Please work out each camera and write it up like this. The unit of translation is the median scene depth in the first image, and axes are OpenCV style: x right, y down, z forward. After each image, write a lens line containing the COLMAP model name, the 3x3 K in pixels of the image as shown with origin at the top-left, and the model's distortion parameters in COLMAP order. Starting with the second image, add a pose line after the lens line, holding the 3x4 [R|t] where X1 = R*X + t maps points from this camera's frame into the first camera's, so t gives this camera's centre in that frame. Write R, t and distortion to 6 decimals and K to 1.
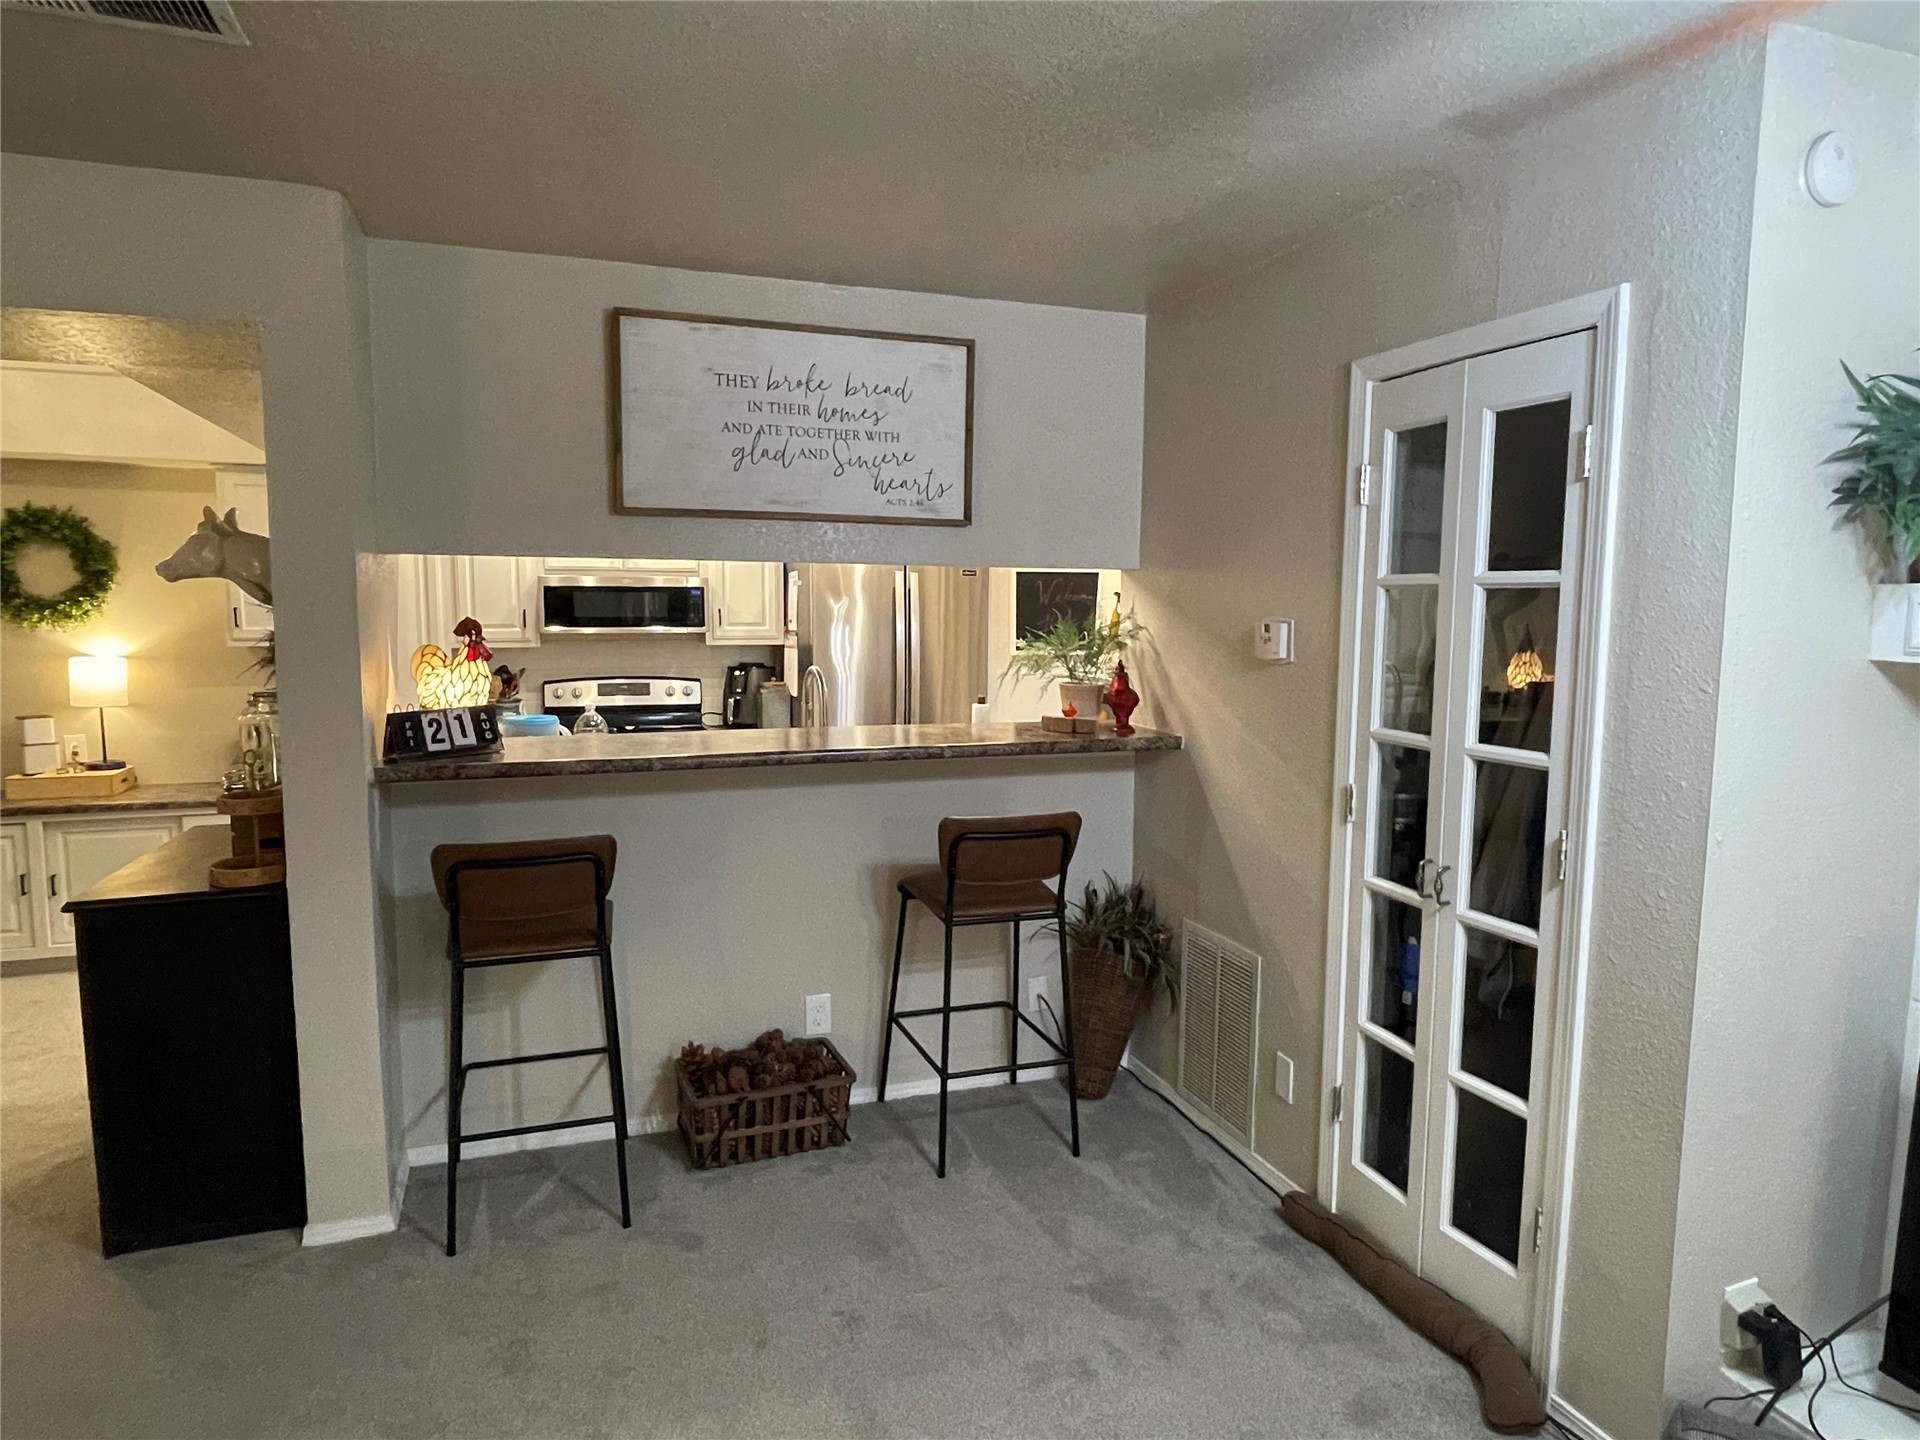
lens RADIAL K [[1182.1, 0, 962.2], [0, 1182.1, 726.7], [0, 0, 1]] dist [-0.009660, 0.004627]
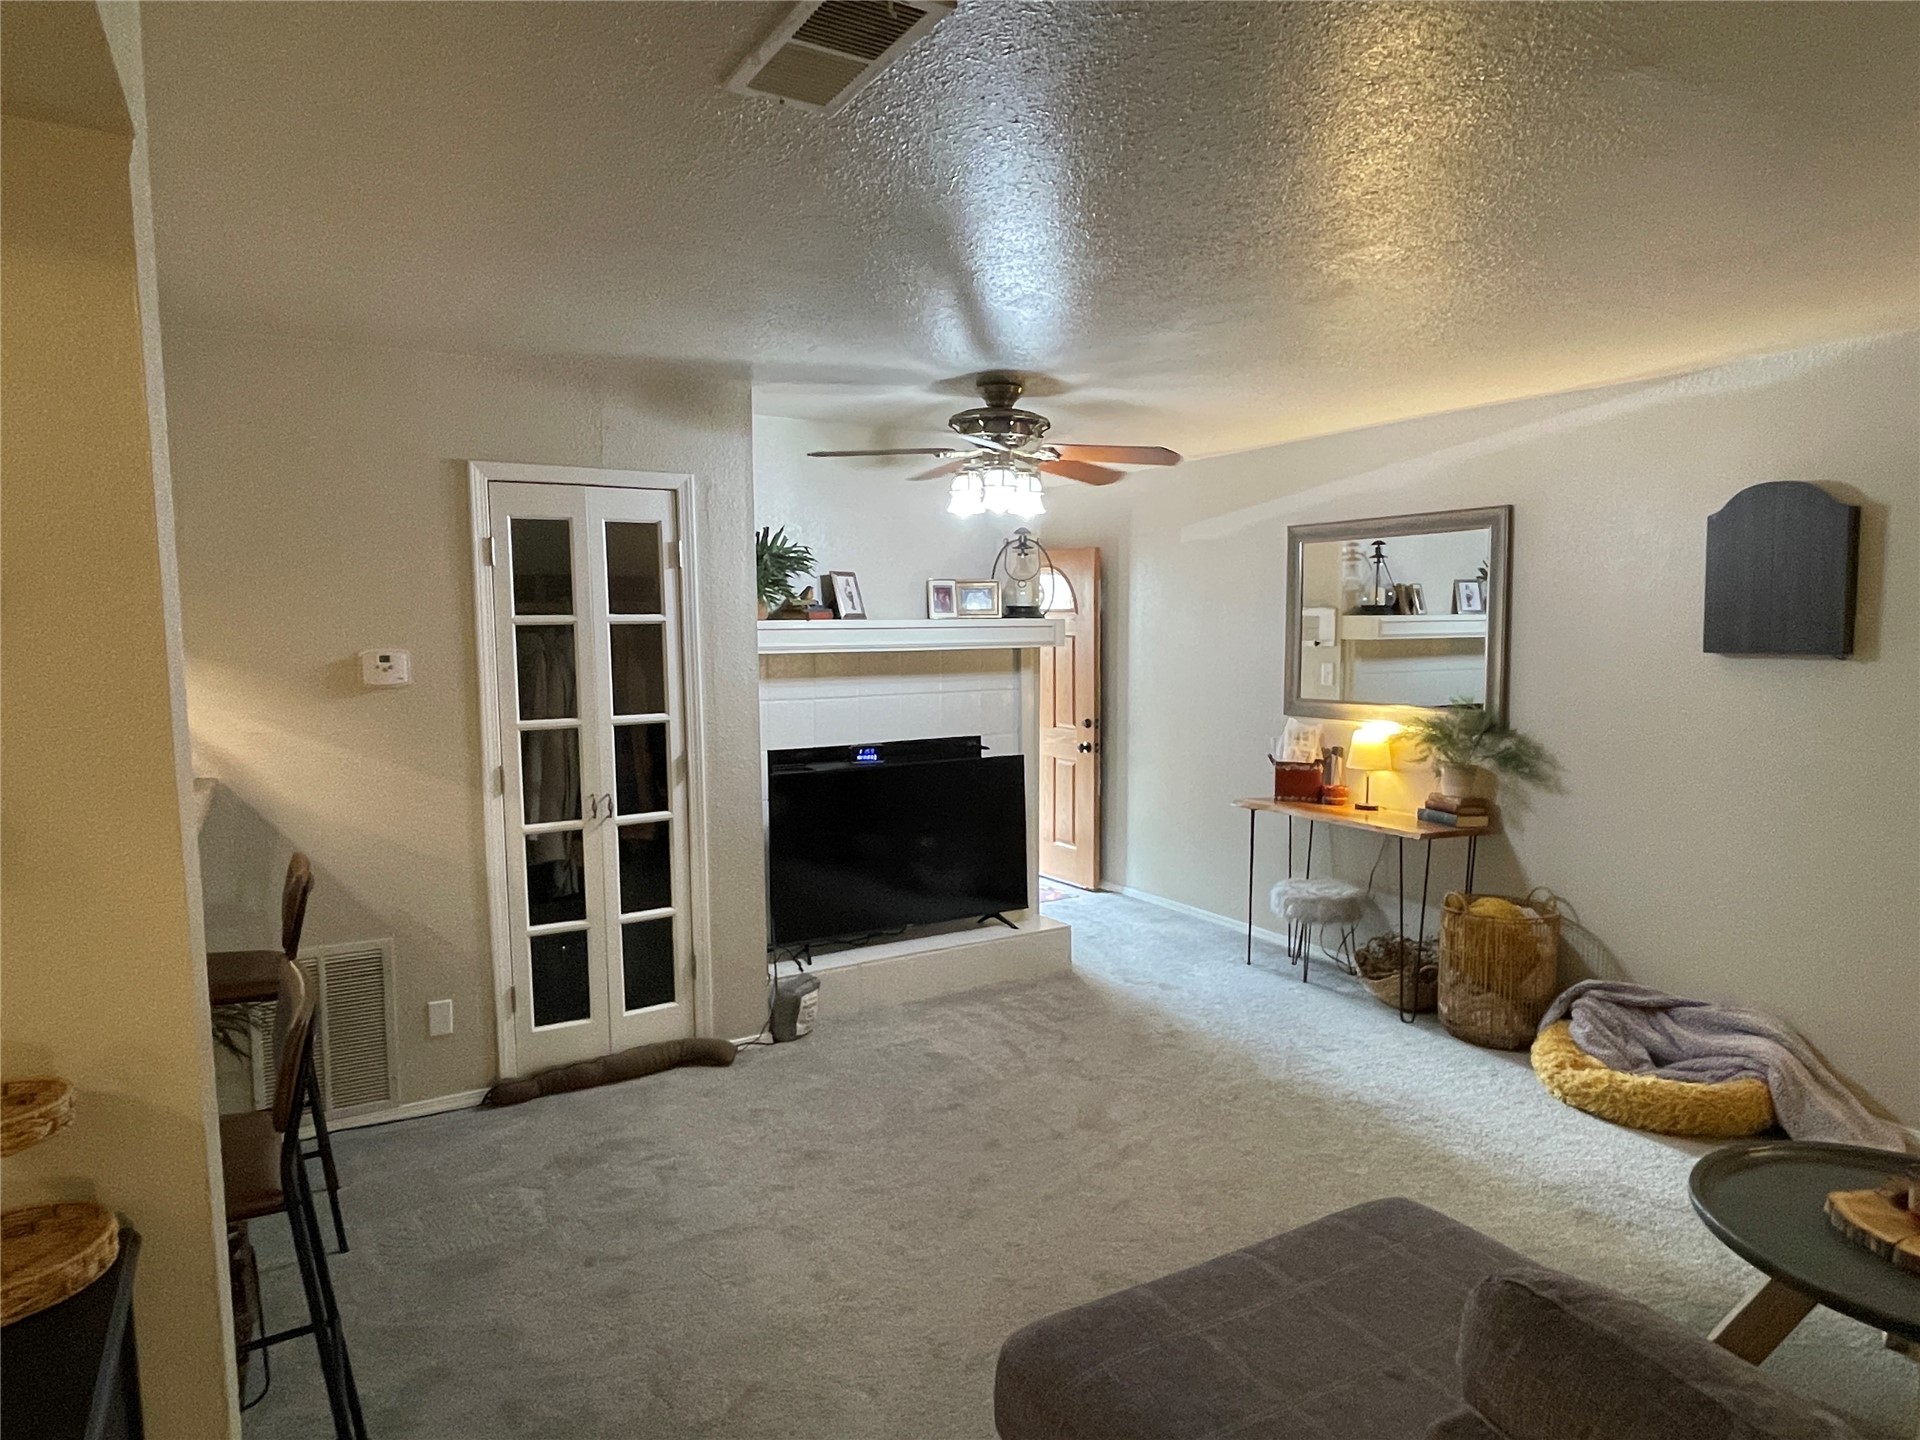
lens RADIAL K [[1182.1, 0, 962.2], [0, 1182.1, 725.8], [0, 0, 1]] dist [-0.009660, 0.004627]
pose [[-0.210139, -0.084170, 0.974041, -1.250614], [0.119887, 0.986550, 0.111115, -0.095142], [-0.970293, 0.140125, -0.197222, 0.814307]]
